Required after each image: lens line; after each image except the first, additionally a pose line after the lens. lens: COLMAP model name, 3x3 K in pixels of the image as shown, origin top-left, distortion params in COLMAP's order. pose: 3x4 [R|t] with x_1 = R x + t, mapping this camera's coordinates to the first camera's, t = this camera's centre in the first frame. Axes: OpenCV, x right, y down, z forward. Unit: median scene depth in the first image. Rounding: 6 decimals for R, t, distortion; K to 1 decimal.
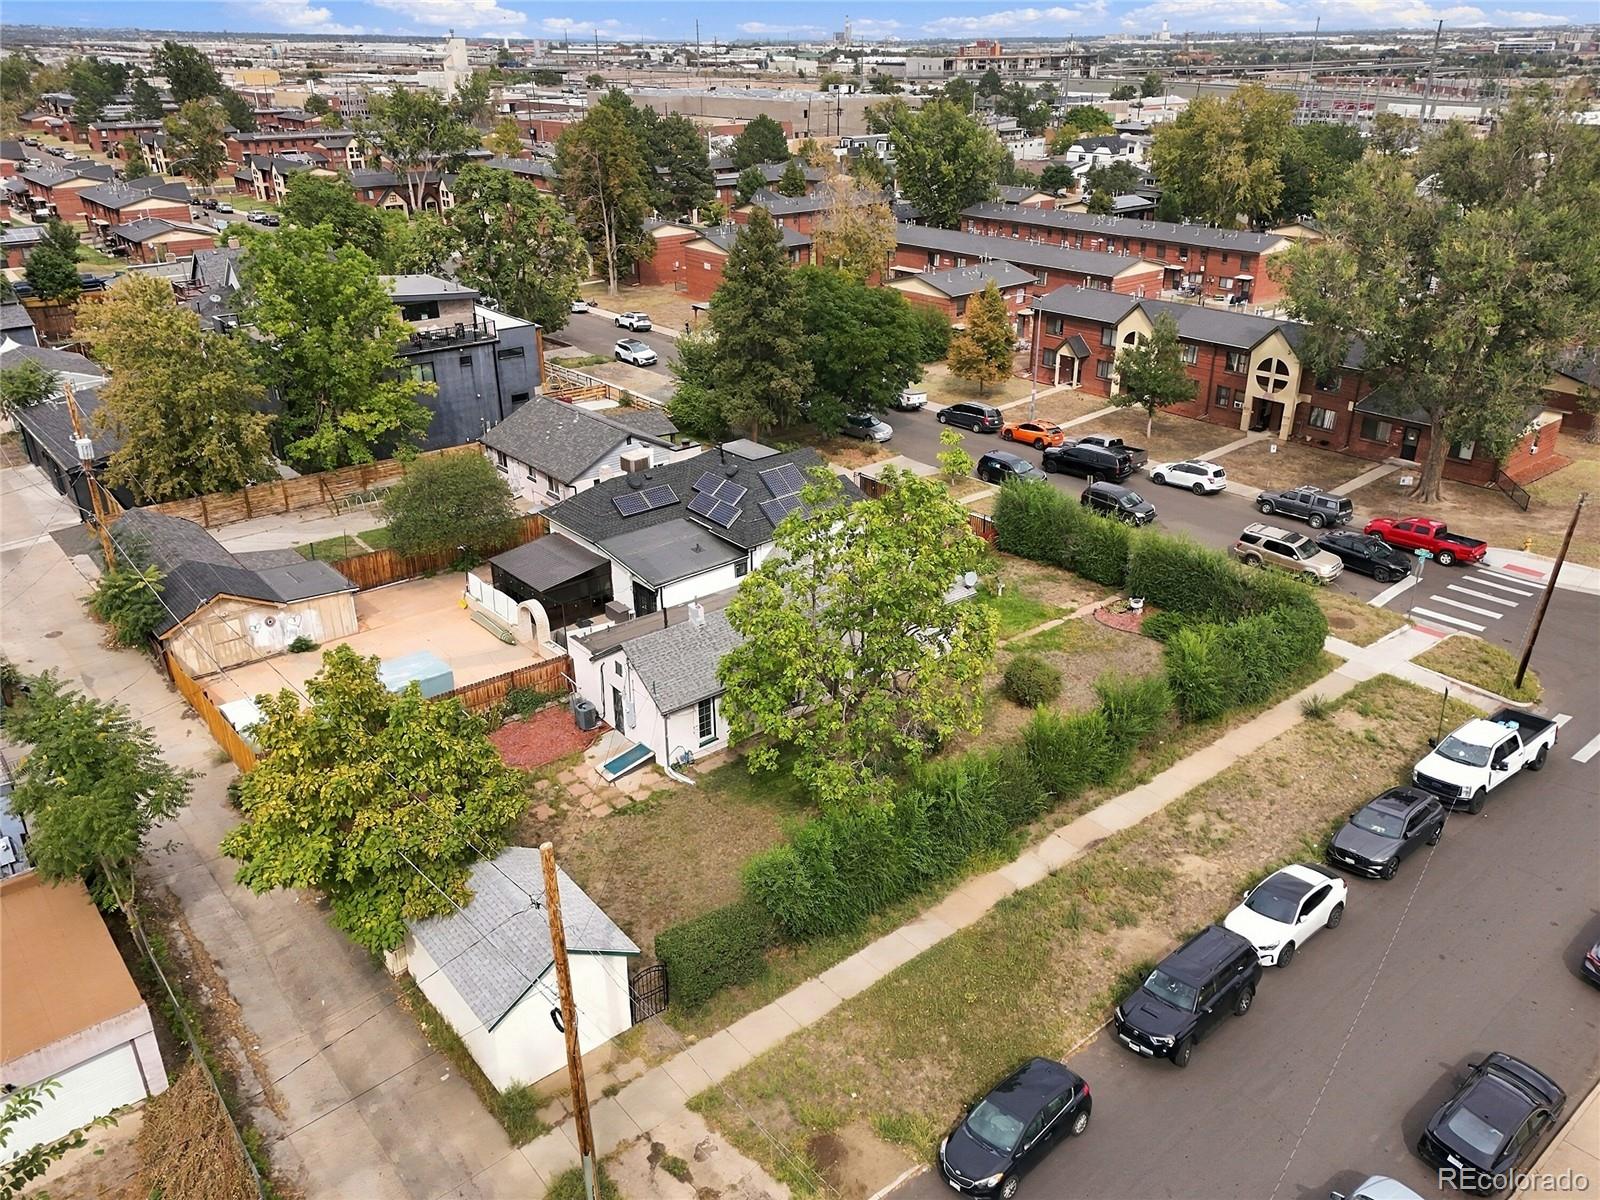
lens RADIAL K [[1178.8, 0, 798.6], [0, 1178.8, 601.7], [0, 0, 1]] dist [0.076493, -0.062298]
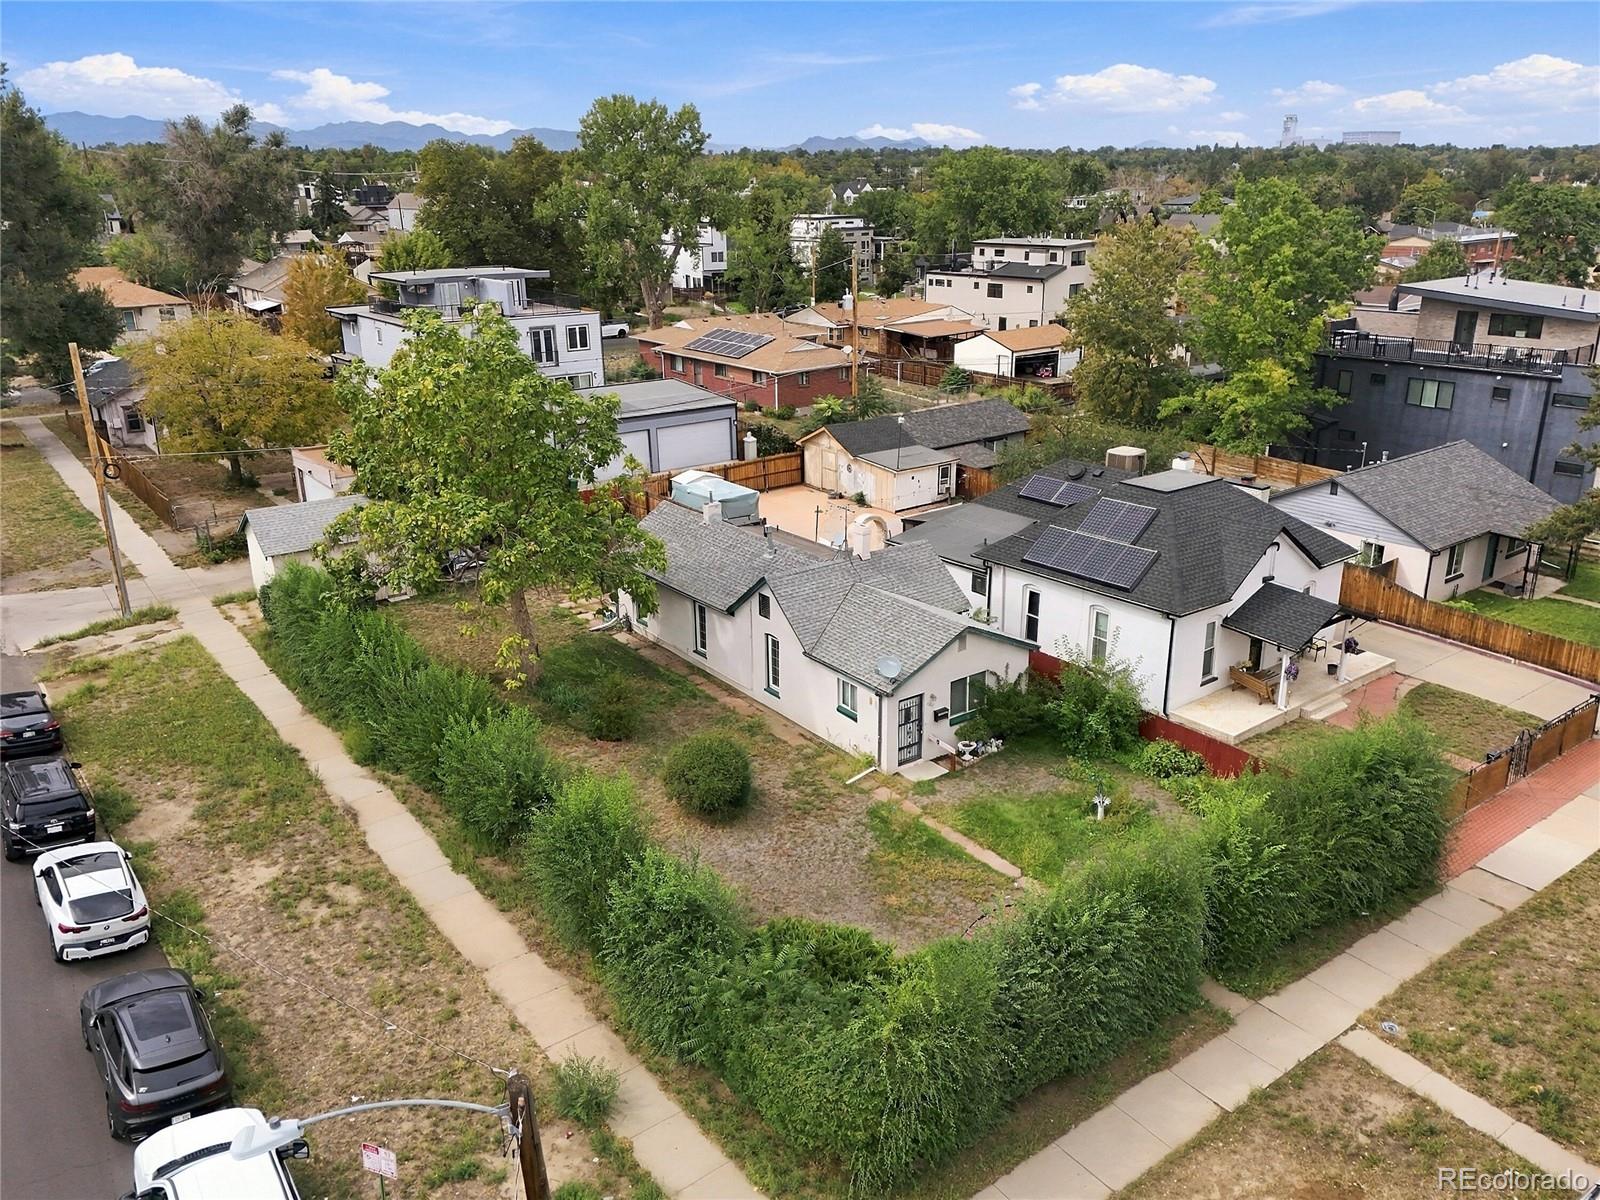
lens RADIAL K [[1178.8, 0, 798.1], [0, 1178.8, 604.8], [0, 0, 1]] dist [0.076493, -0.062298]
pose [[-0.026033, 0.341552, -0.939502, 0.936454], [-0.417111, 0.850389, 0.320713, -0.291993], [0.908482, 0.400226, 0.120328, 1.114088]]
